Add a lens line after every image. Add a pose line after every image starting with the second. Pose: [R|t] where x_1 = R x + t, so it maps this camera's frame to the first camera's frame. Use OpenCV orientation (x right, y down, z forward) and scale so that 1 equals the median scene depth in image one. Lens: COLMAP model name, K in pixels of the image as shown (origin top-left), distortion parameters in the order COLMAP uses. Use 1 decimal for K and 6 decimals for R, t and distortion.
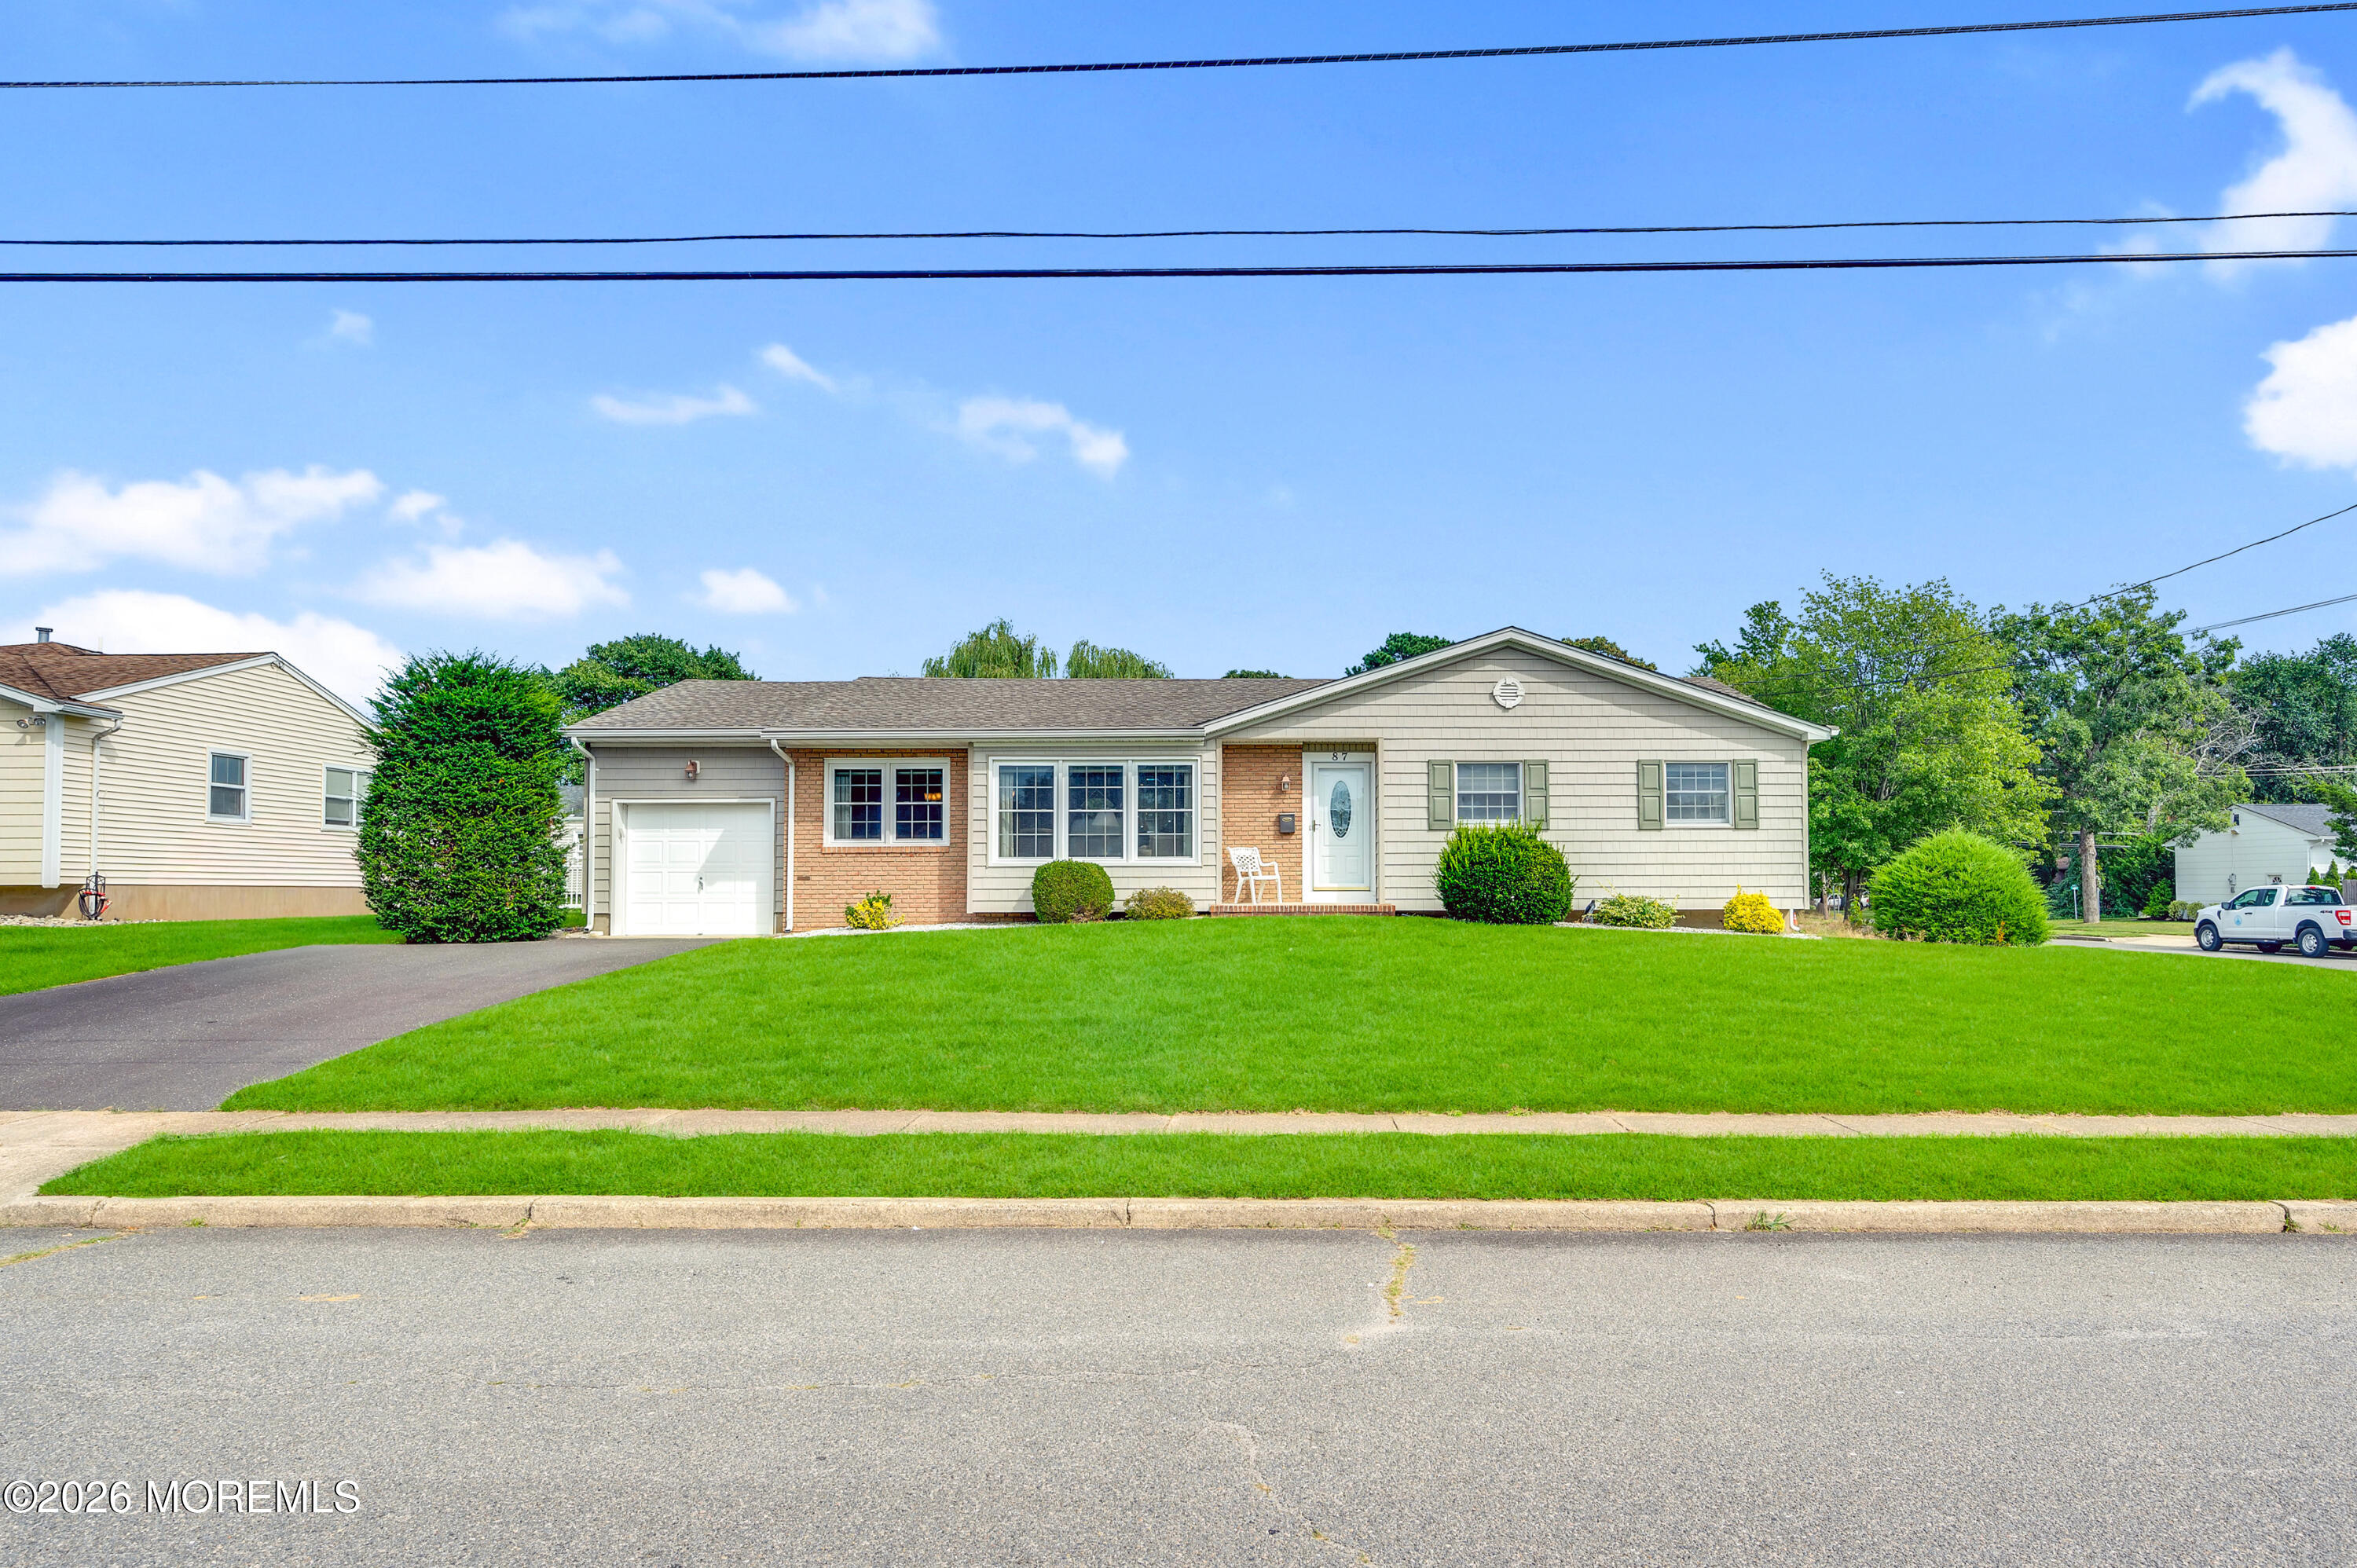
lens RADIAL K [[1263.2, 0, 1198.4], [0, 1263.2, 828.2], [0, 0, 1]] dist [-0.000916, 0.000006]
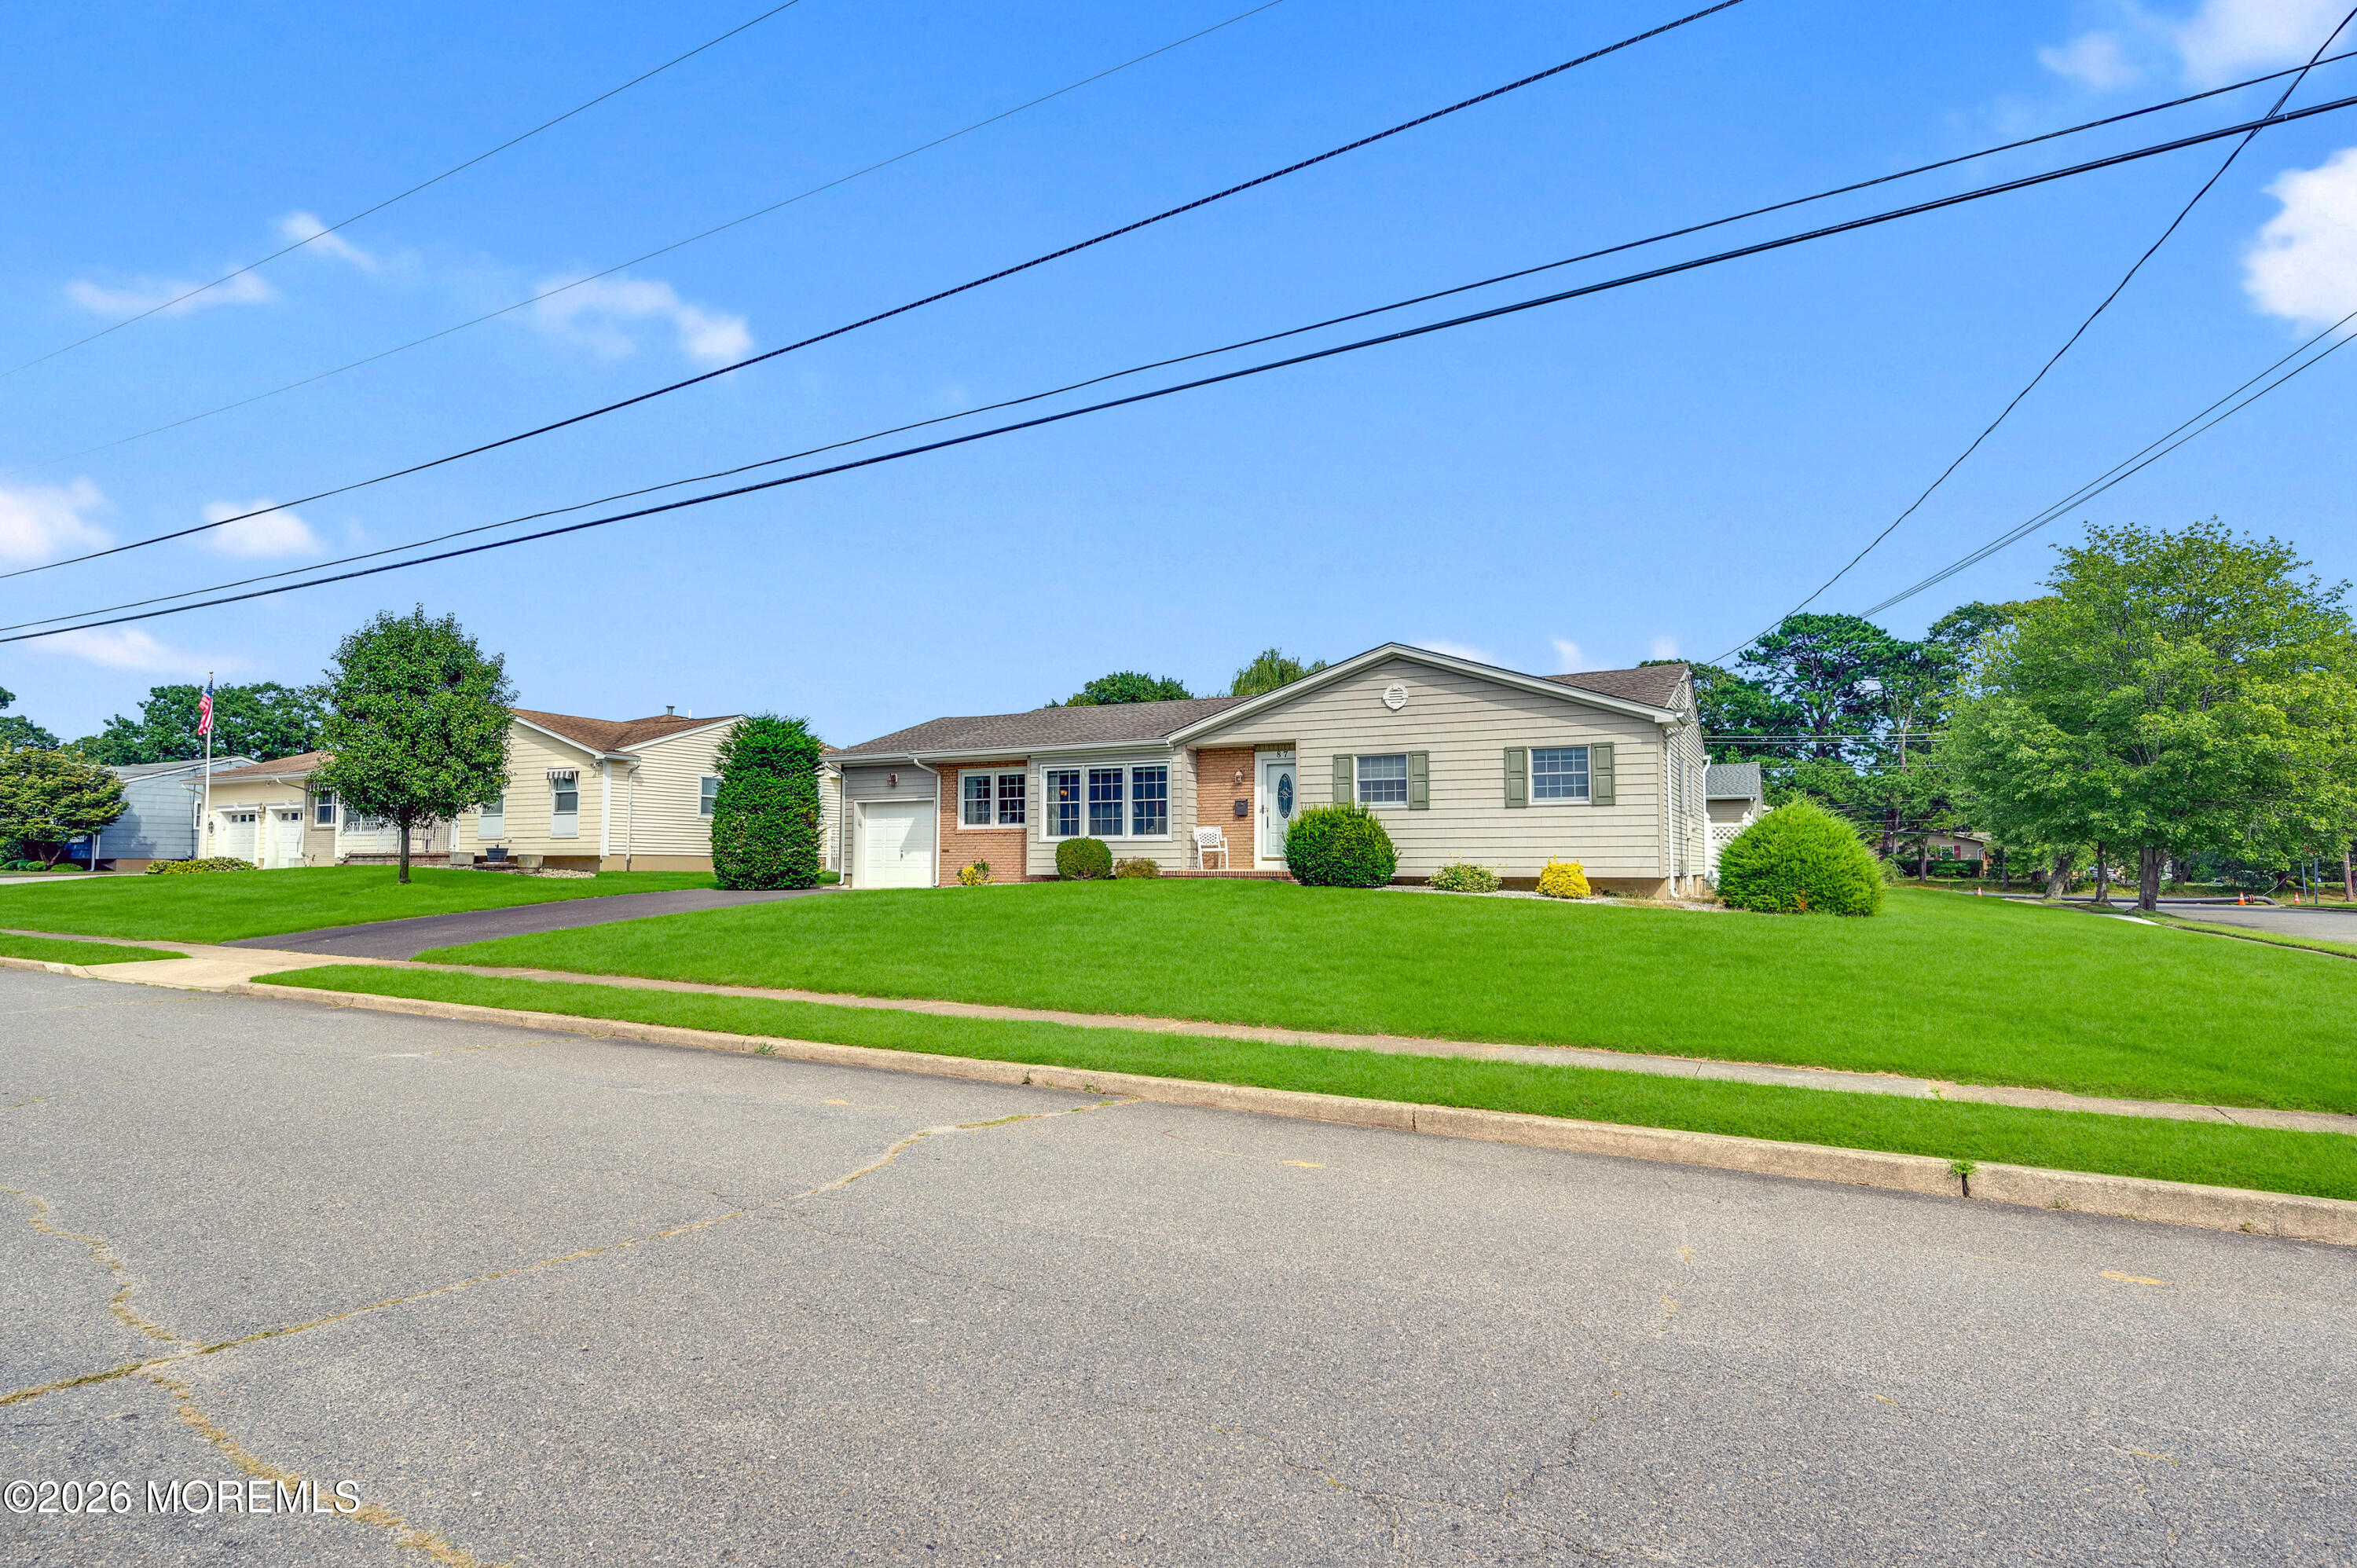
lens RADIAL K [[1086.3, 0, 1184.9], [0, 1086.3, 776.2], [0, 0, 1]] dist [-0.000390, -0.000483]
pose [[0.897409, -0.031674, -0.440060, 0.519351], [0.017648, 0.999199, -0.035929, 0.002901], [0.440846, 0.024477, 0.897249, -0.021476]]
